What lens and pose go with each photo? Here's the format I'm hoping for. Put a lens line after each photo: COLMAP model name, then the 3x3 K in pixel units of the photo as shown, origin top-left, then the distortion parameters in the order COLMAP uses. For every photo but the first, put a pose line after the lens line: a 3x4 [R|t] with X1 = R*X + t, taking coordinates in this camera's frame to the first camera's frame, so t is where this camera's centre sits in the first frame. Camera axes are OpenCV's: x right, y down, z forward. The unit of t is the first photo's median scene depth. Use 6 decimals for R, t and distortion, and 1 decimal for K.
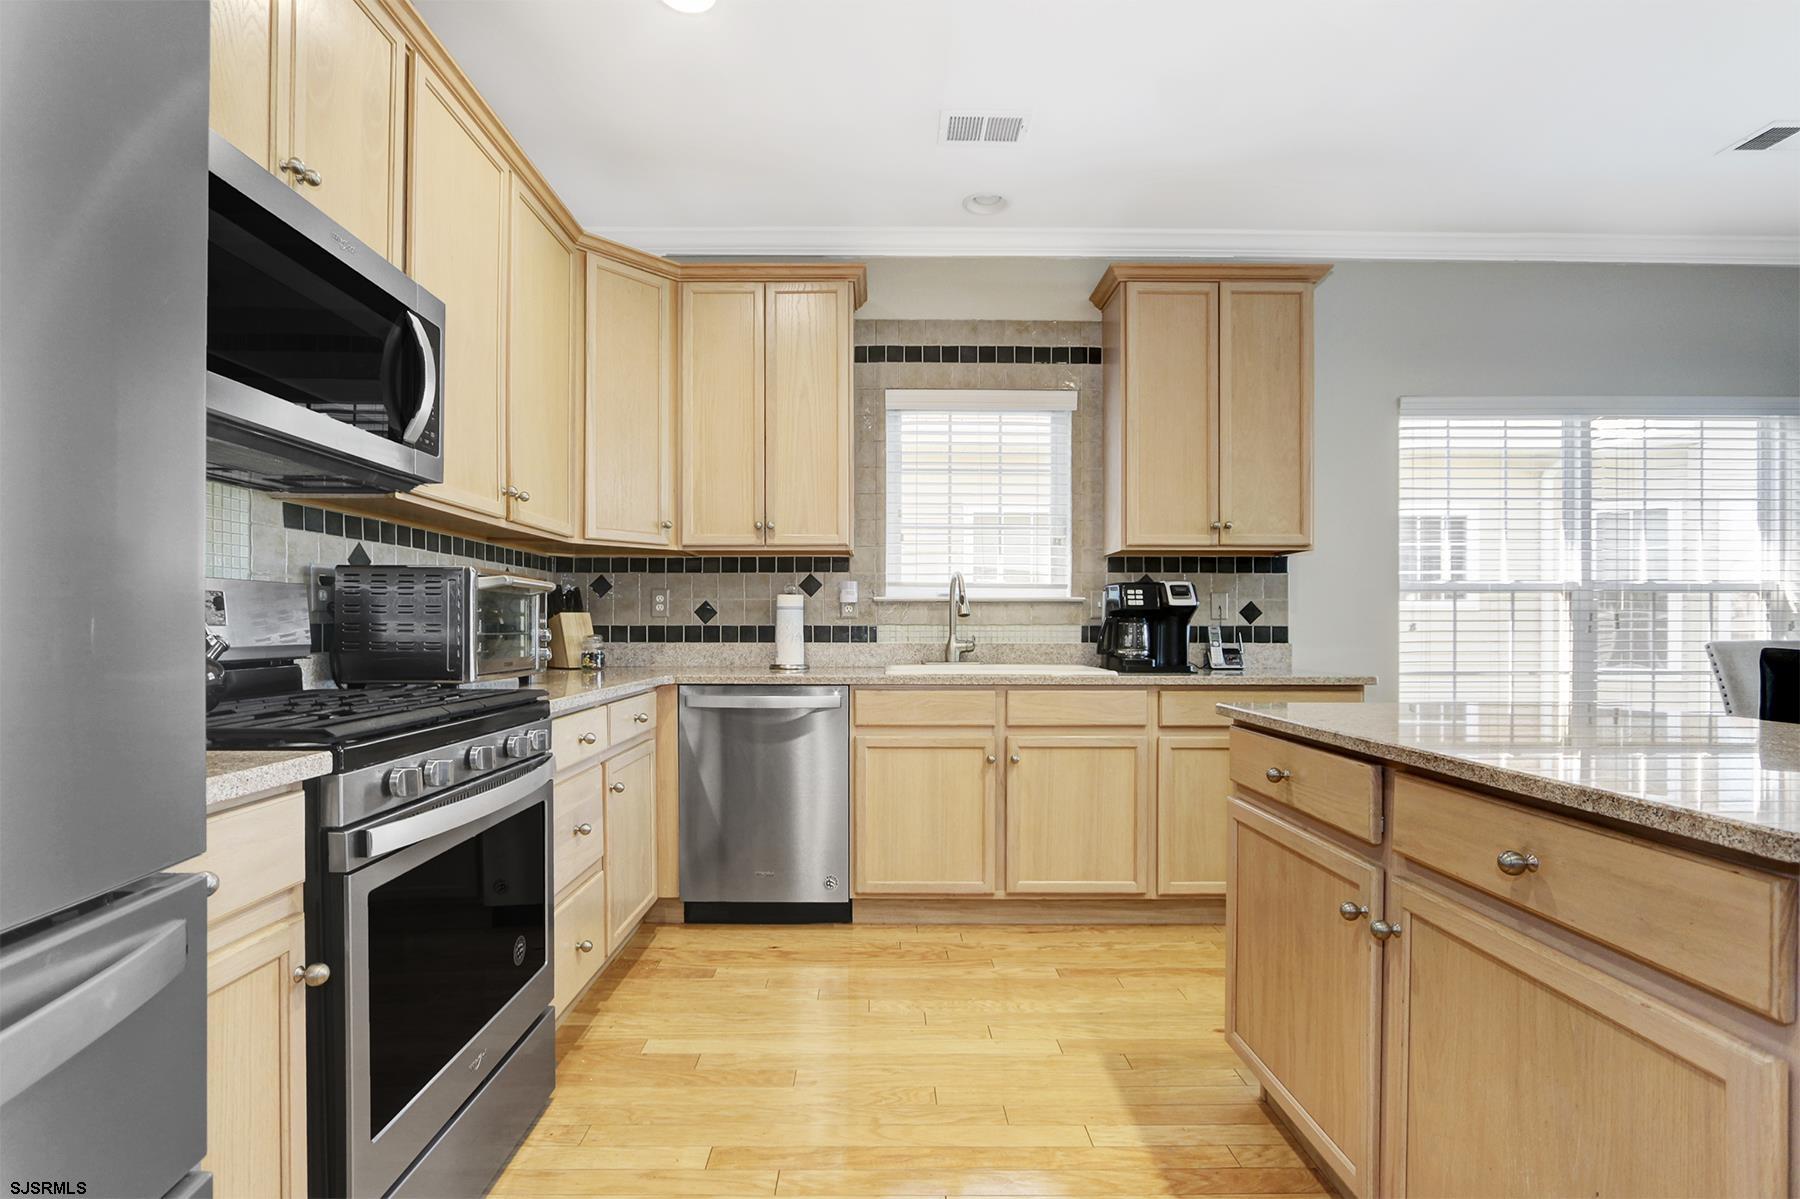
lens RADIAL K [[861.8, 0, 892.6], [0, 861.8, 615.1], [0, 0, 1]] dist [-0.011675, 0.001581]
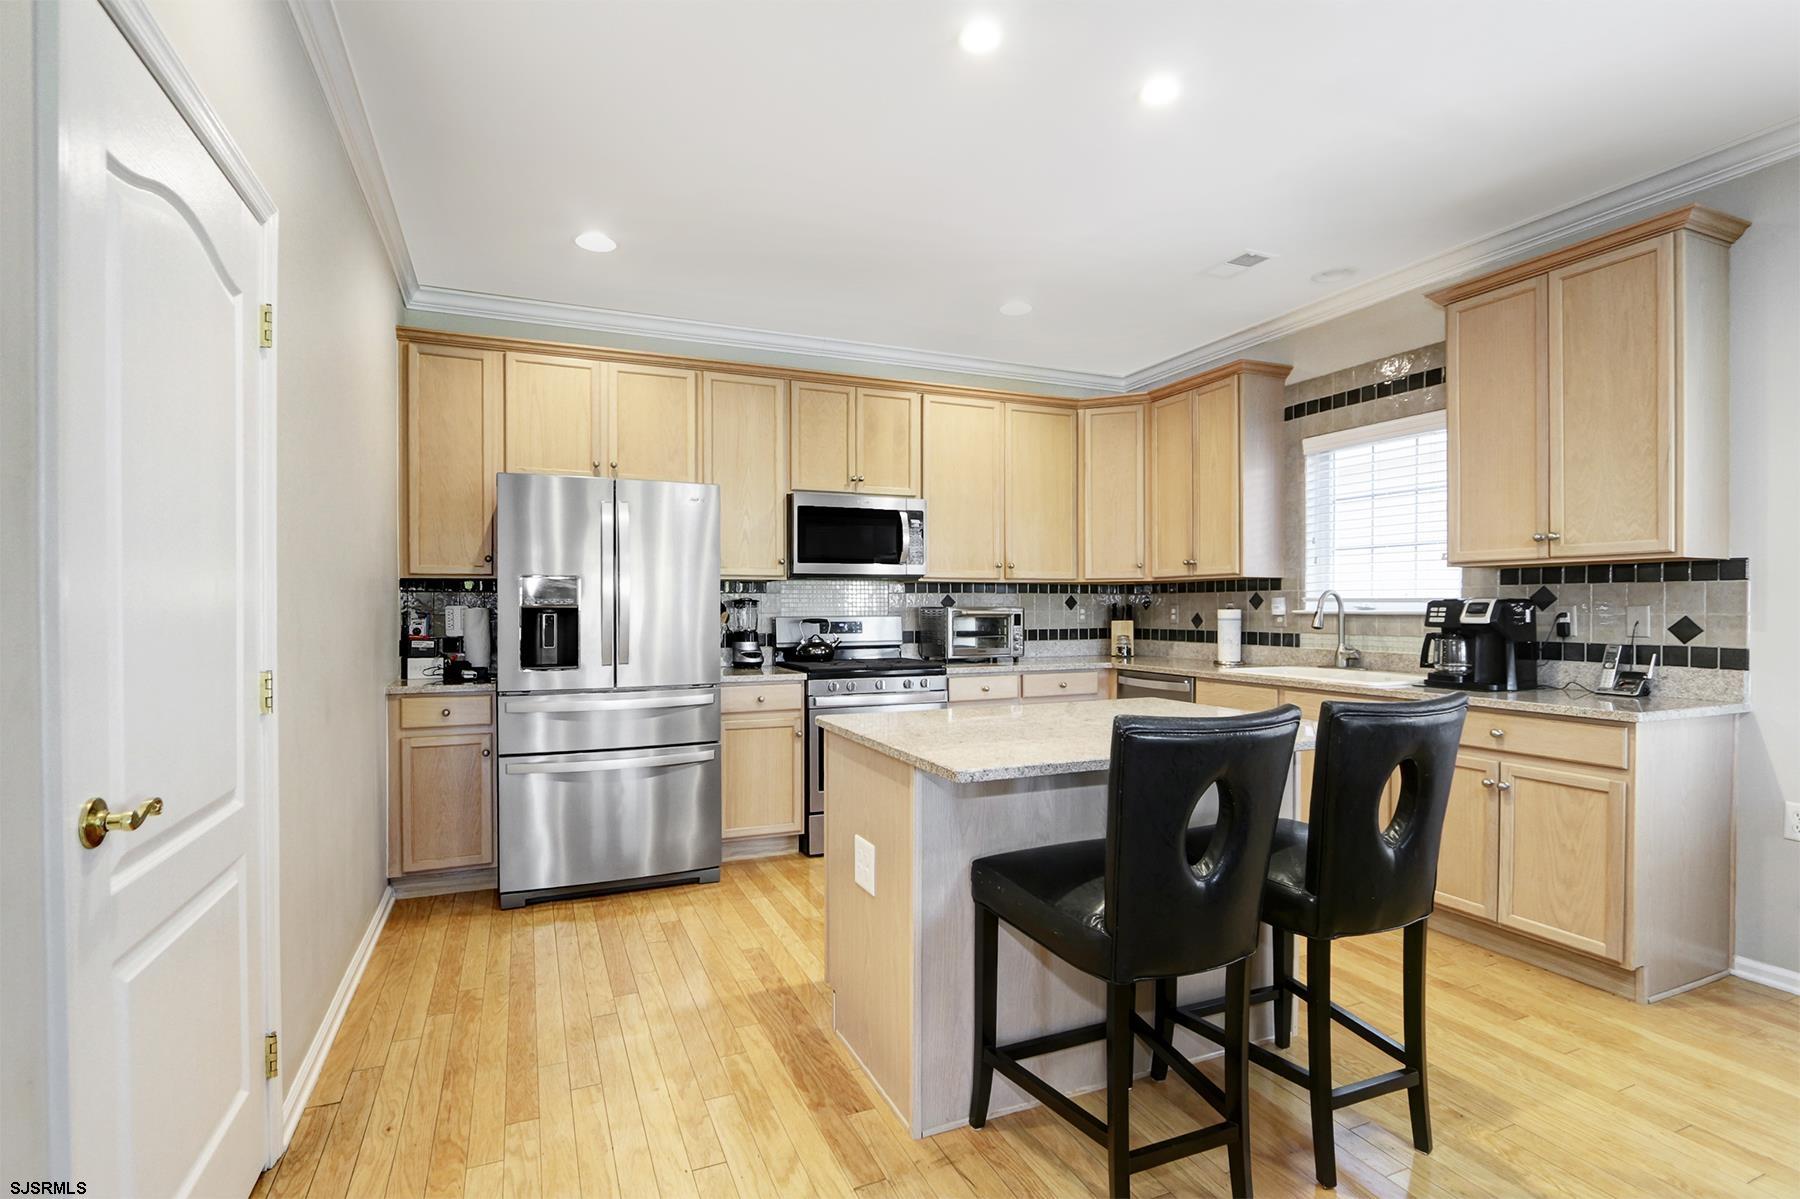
lens RADIAL K [[861.8, 0, 870.1], [0, 861.8, 598.9], [0, 0, 1]] dist [-0.011675, 0.001581]
pose [[0.368322, -0.009844, -0.929646, 0.897903], [0.015781, 0.999866, -0.004335, -0.041529], [0.929564, -0.013074, 0.368428, -0.016771]]
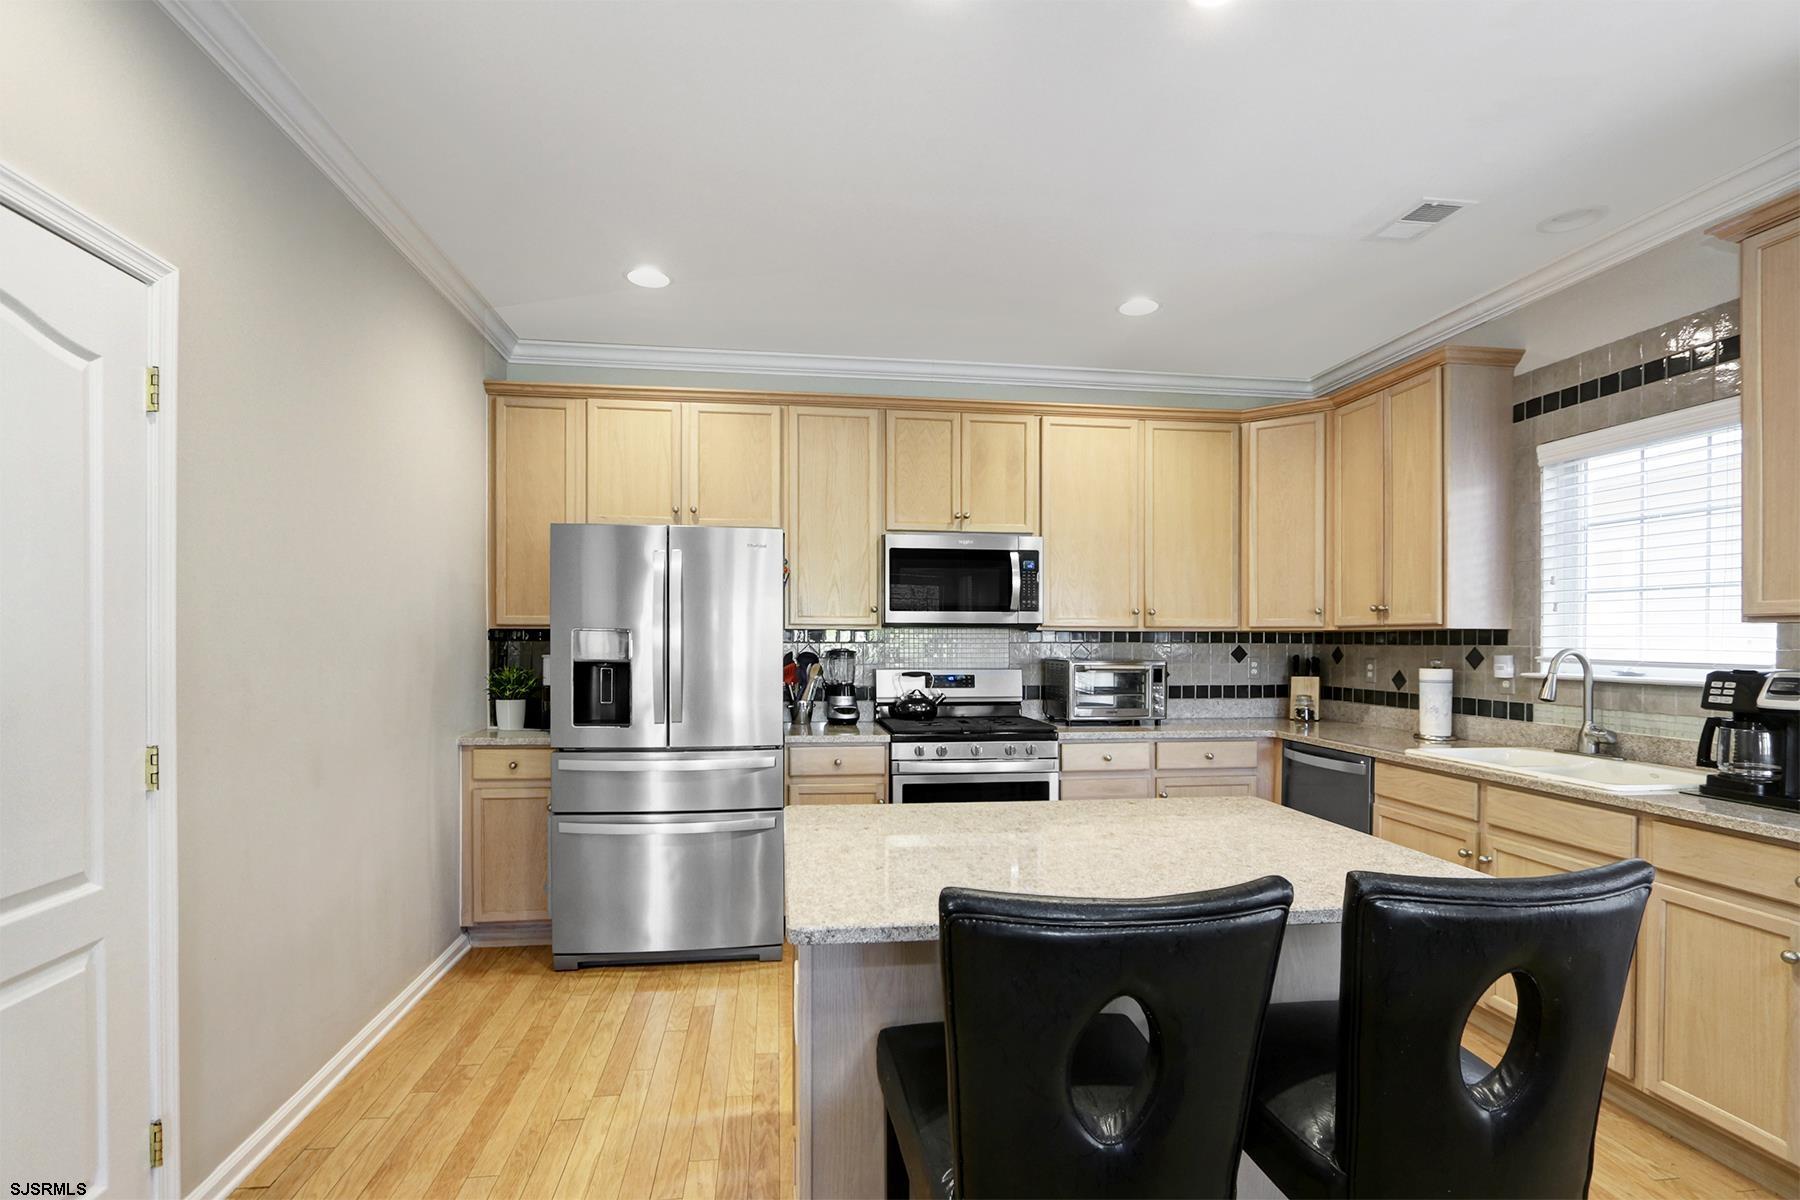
lens RADIAL K [[861.8, 0, 881.2], [0, 861.8, 628.4], [0, 0, 1]] dist [-0.011675, 0.001581]
pose [[0.107880, -0.011164, -0.994101, 0.823109], [0.009513, 0.999903, -0.010197, -0.066128], [0.994118, -0.008357, 0.107975, 0.210033]]
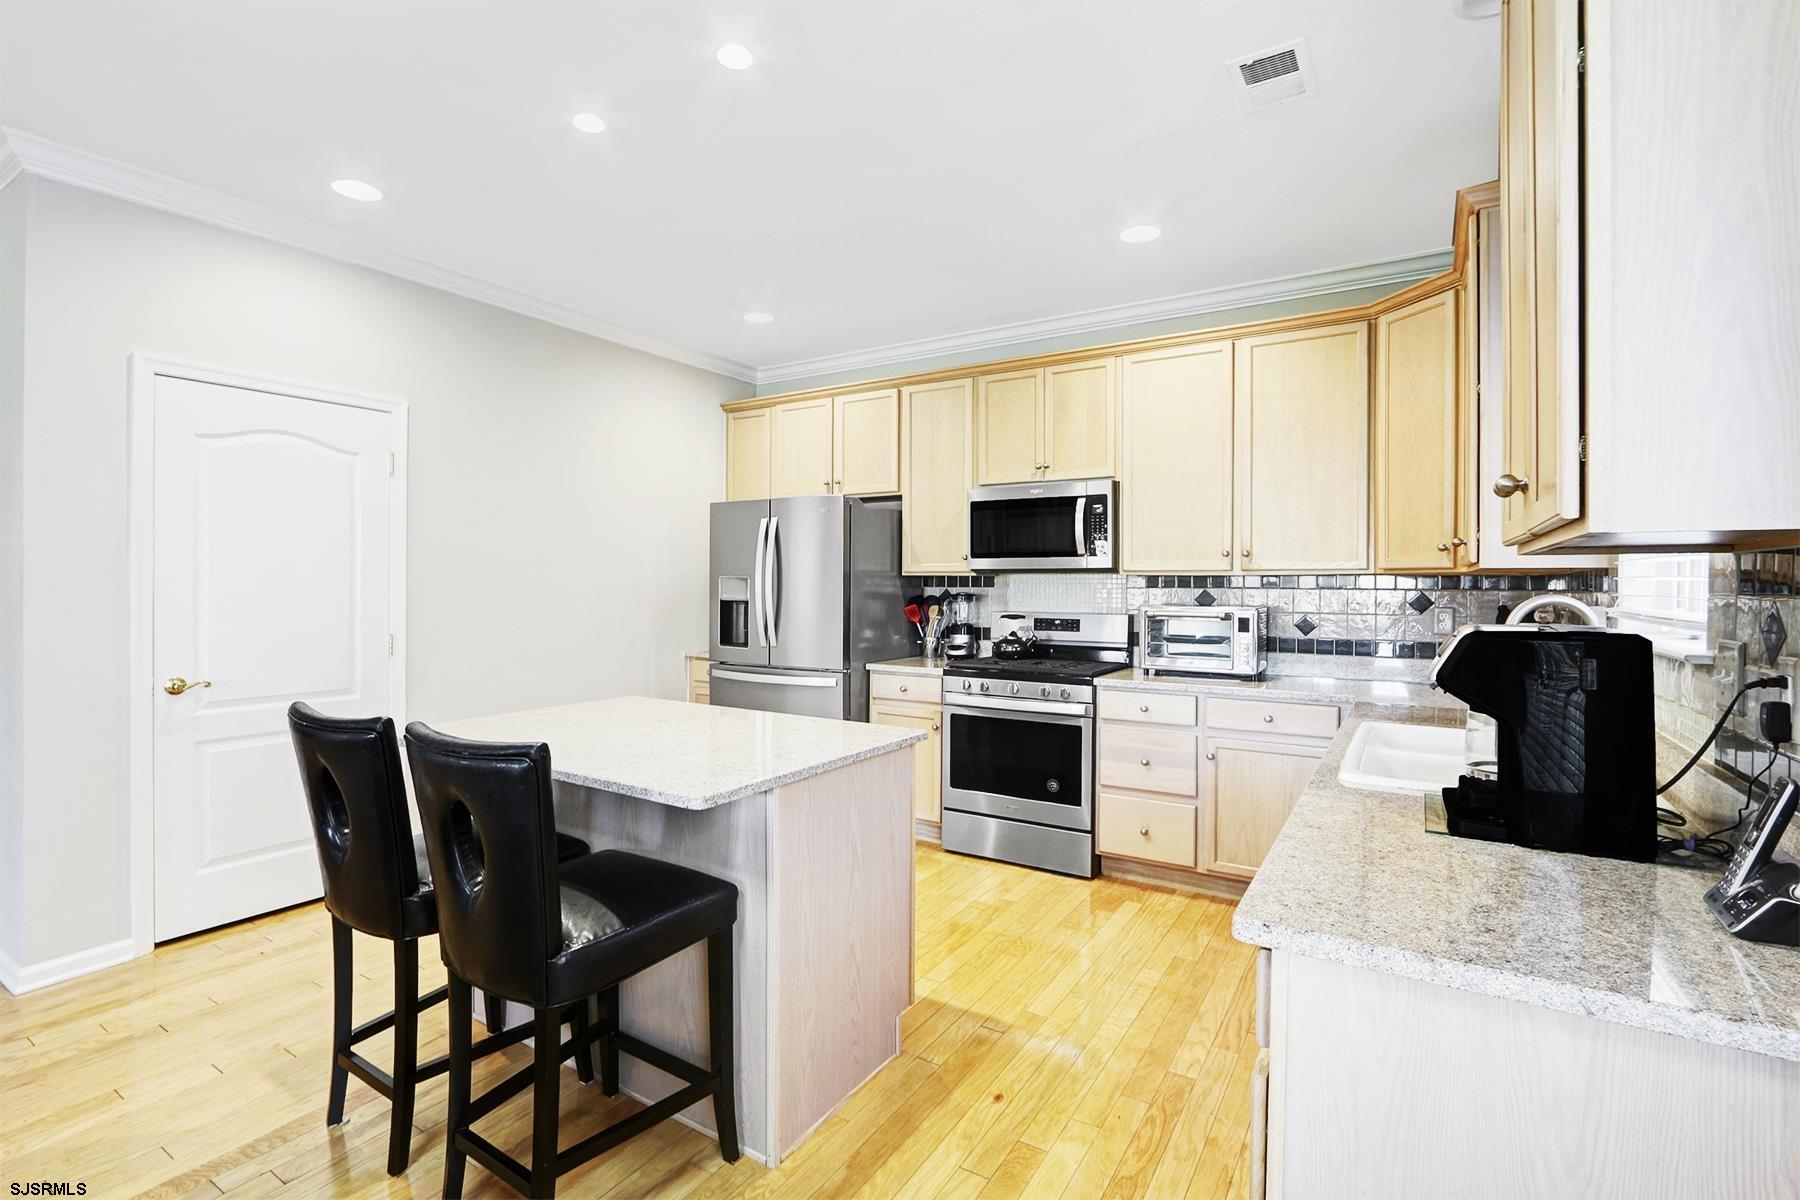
lens RADIAL K [[861.8, 0, 885.6], [0, 861.8, 582.2], [0, 0, 1]] dist [-0.011675, 0.001581]
pose [[-0.561311, -0.003946, -0.827595, 0.806980], [0.008083, 0.999915, -0.010250, -0.054822], [0.827565, -0.012443, -0.561232, 0.935127]]
